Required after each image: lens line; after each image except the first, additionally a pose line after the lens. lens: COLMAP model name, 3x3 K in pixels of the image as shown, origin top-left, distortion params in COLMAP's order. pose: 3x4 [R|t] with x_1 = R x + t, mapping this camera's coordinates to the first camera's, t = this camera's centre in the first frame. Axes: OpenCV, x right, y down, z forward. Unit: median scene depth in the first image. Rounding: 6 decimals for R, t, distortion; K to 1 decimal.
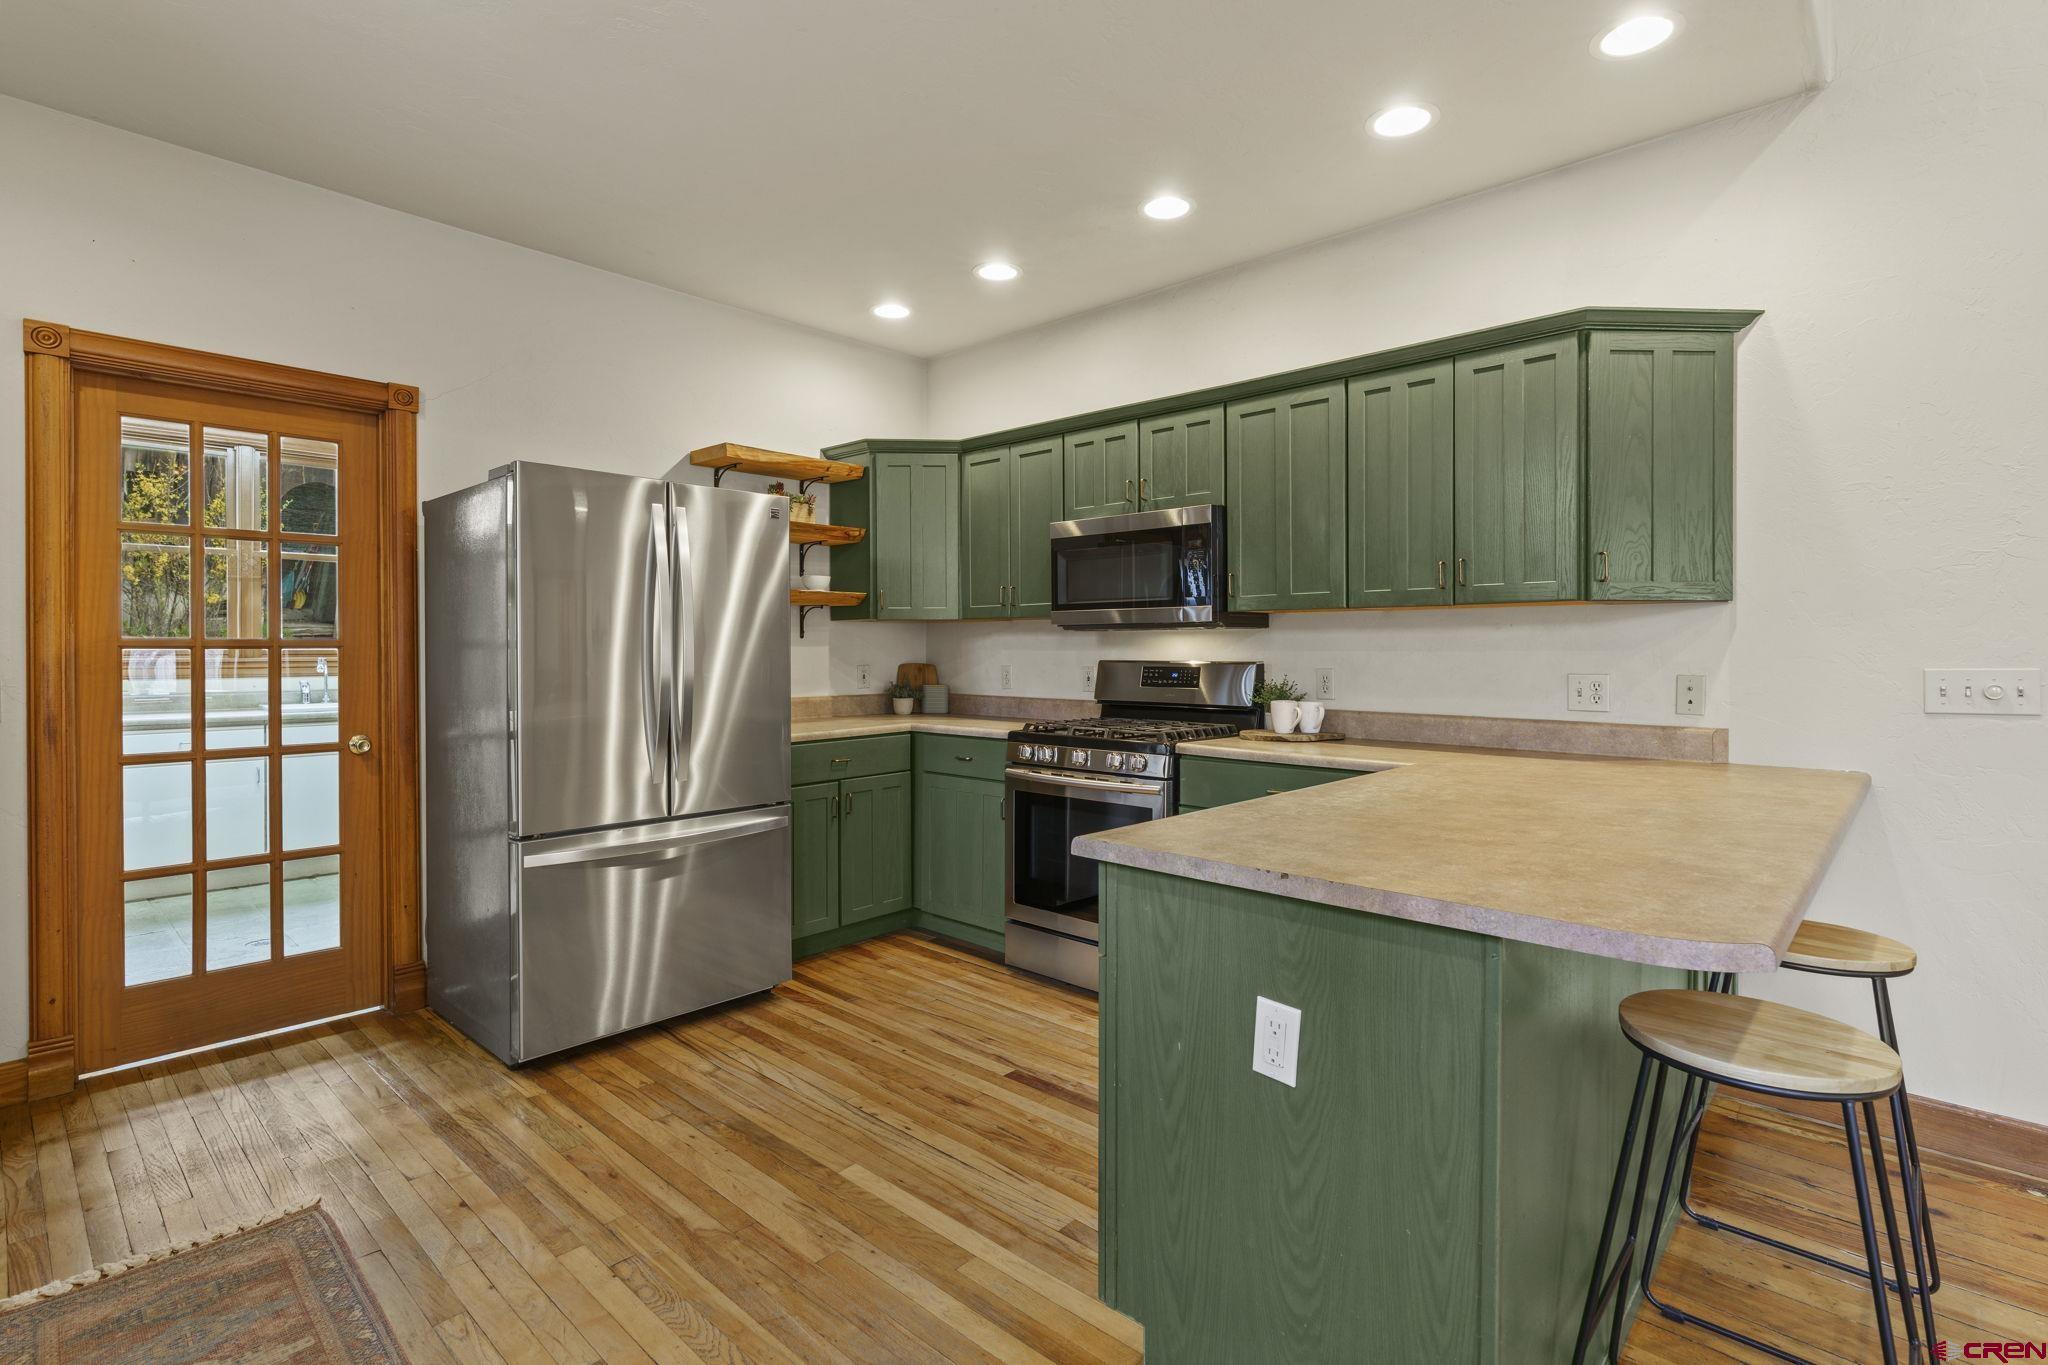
lens RADIAL K [[938.9, 0, 1004.2], [0, 938.9, 664.0], [0, 0, 1]] dist [-0.008303, 0.002251]
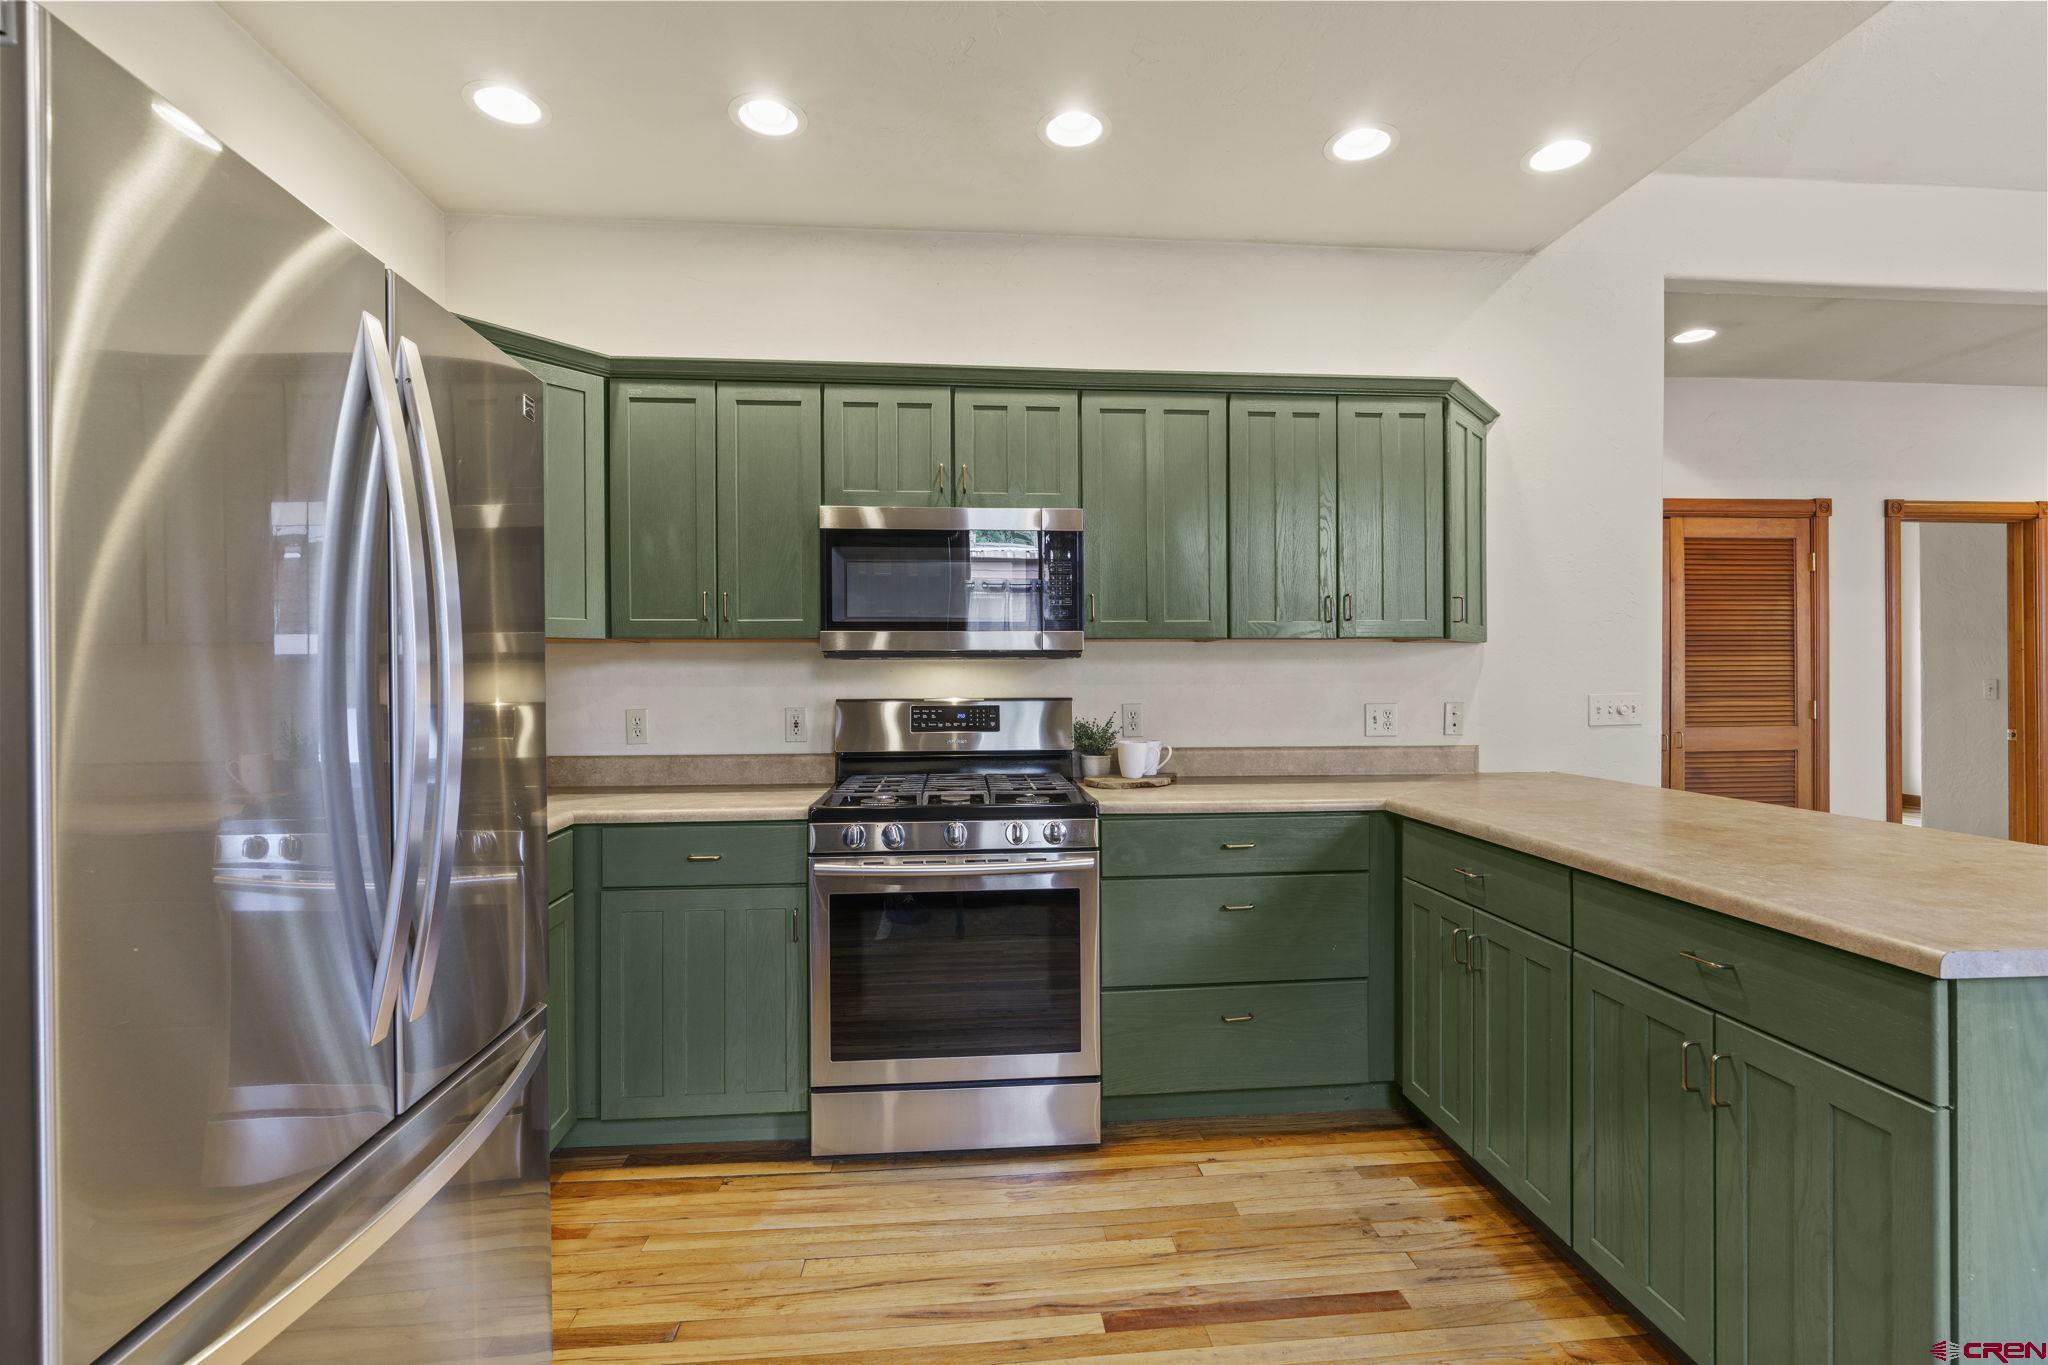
lens RADIAL K [[938.9, 0, 1026.5], [0, 938.9, 681.6], [0, 0, 1]] dist [-0.008303, 0.002251]
pose [[0.673240, -0.007325, 0.739388, -0.415639], [0.016229, 0.999856, -0.004871, -0.014108], [-0.739246, 0.015279, 0.673262, 0.466924]]
